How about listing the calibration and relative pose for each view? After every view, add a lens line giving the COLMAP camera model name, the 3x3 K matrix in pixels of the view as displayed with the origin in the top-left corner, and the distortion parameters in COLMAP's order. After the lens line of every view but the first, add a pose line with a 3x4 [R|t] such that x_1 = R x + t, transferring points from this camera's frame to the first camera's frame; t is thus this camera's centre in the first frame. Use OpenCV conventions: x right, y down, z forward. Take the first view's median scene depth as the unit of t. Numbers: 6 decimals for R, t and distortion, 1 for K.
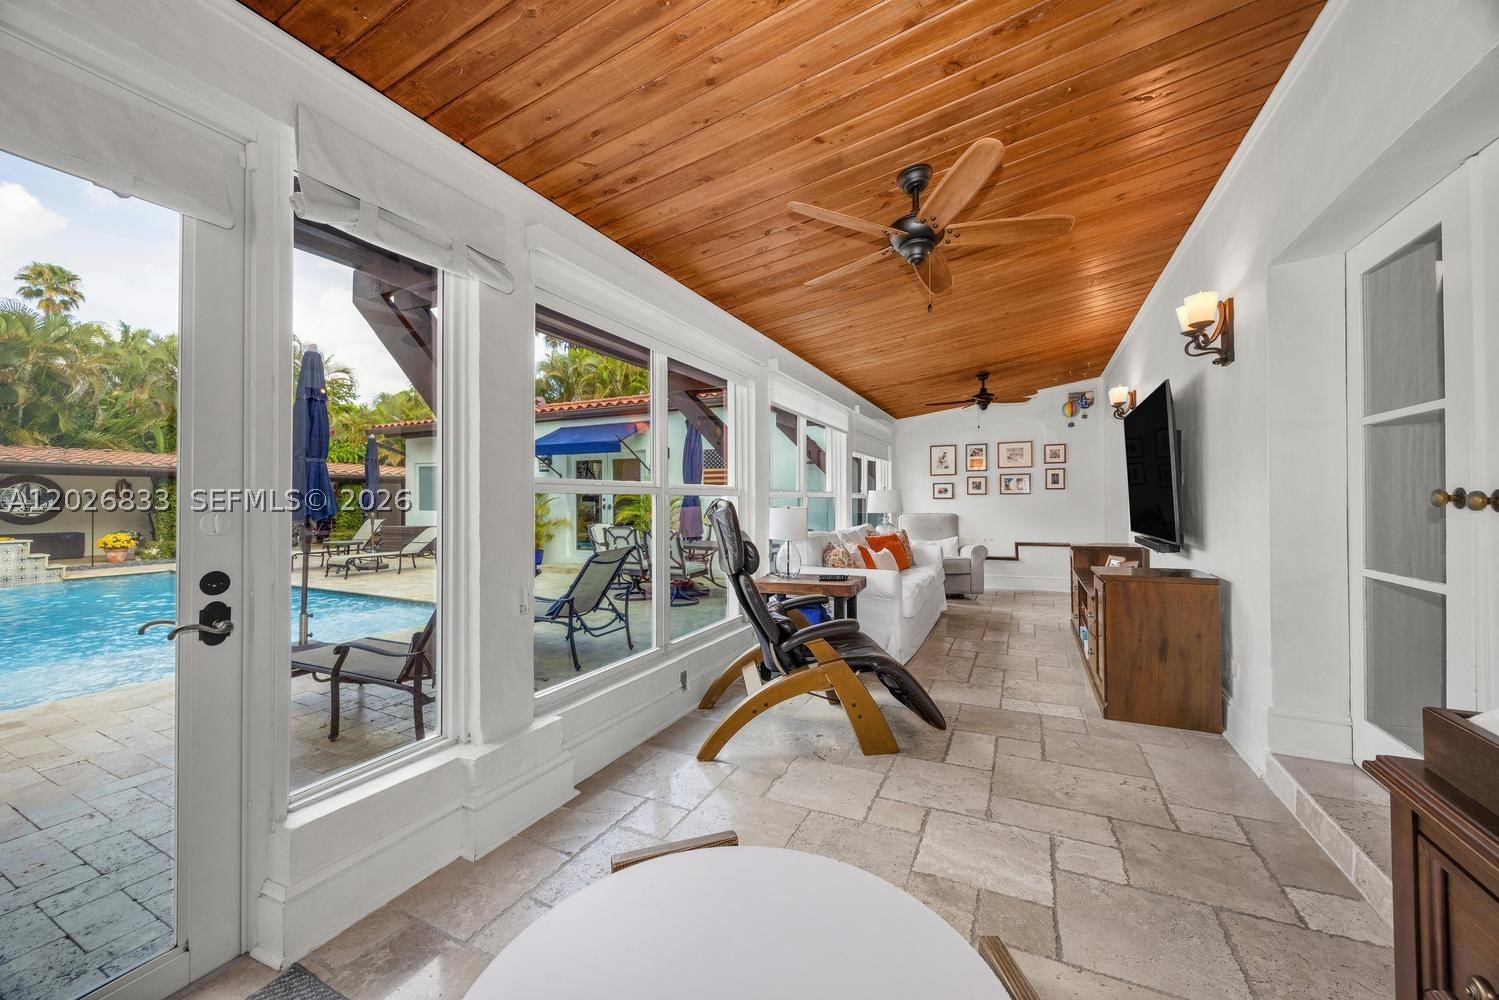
lens RADIAL K [[566.8, 0, 749.9], [0, 566.8, 498.0], [0, 0, 1]] dist [-0.001435, -0.000060]
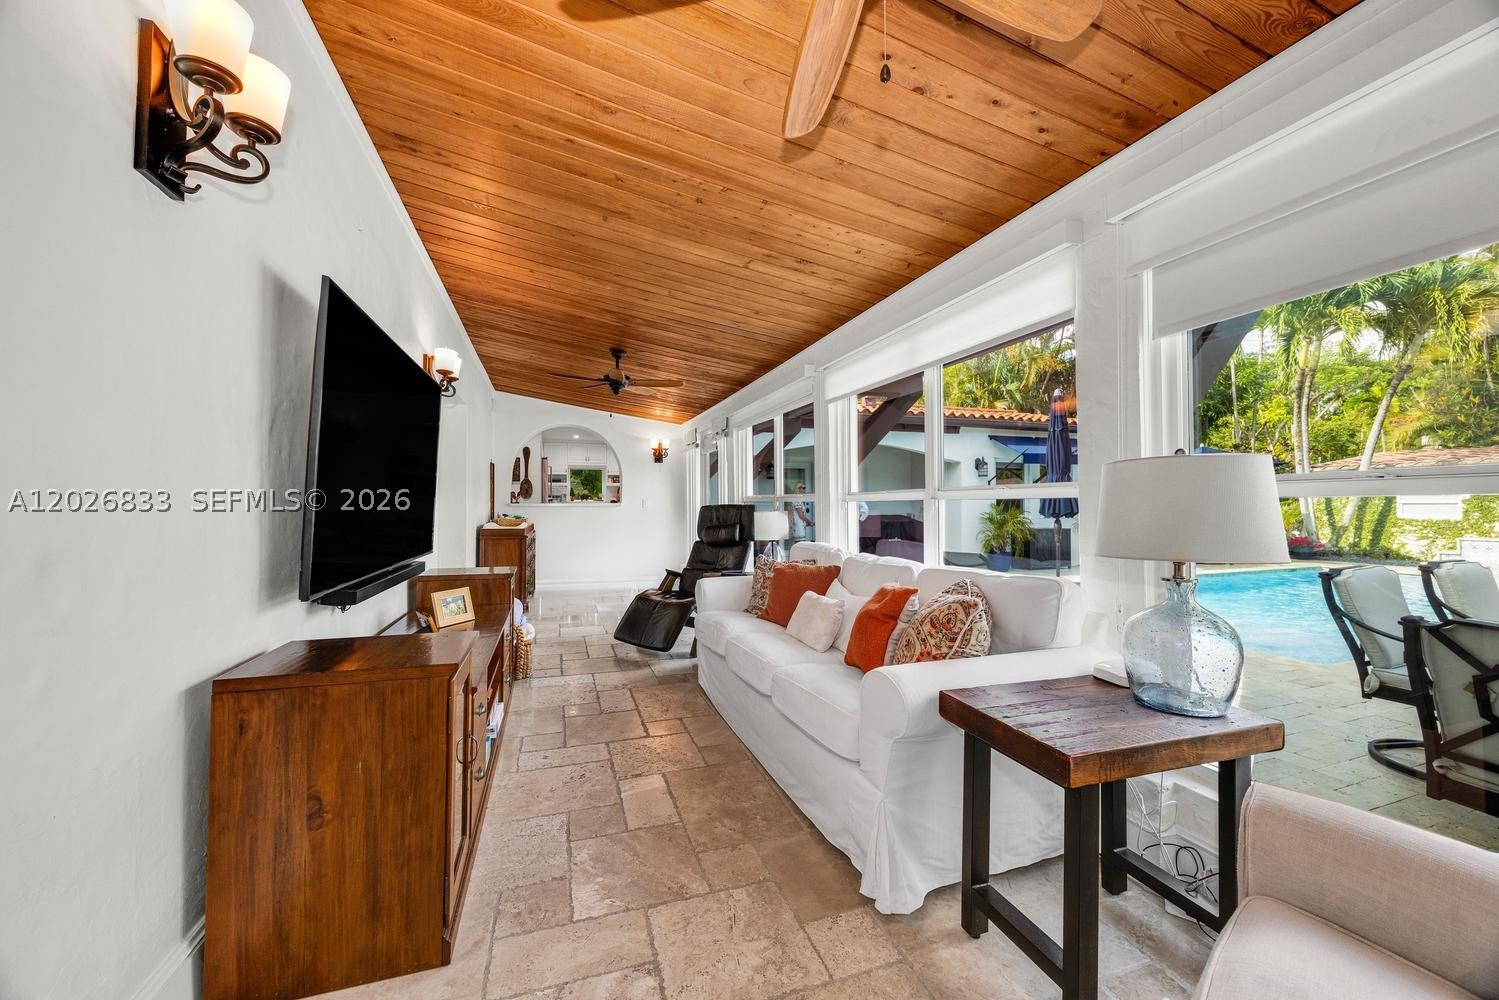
lens RADIAL K [[566.8, 0, 749.9], [0, 566.8, 498.0], [0, 0, 1]] dist [-0.001435, -0.000060]
pose [[-0.708199, -0.001366, -0.706012, 0.935690], [0.011957, 0.999832, -0.013928, -0.002141], [0.705912, -0.018306, -0.708063, 1.850543]]
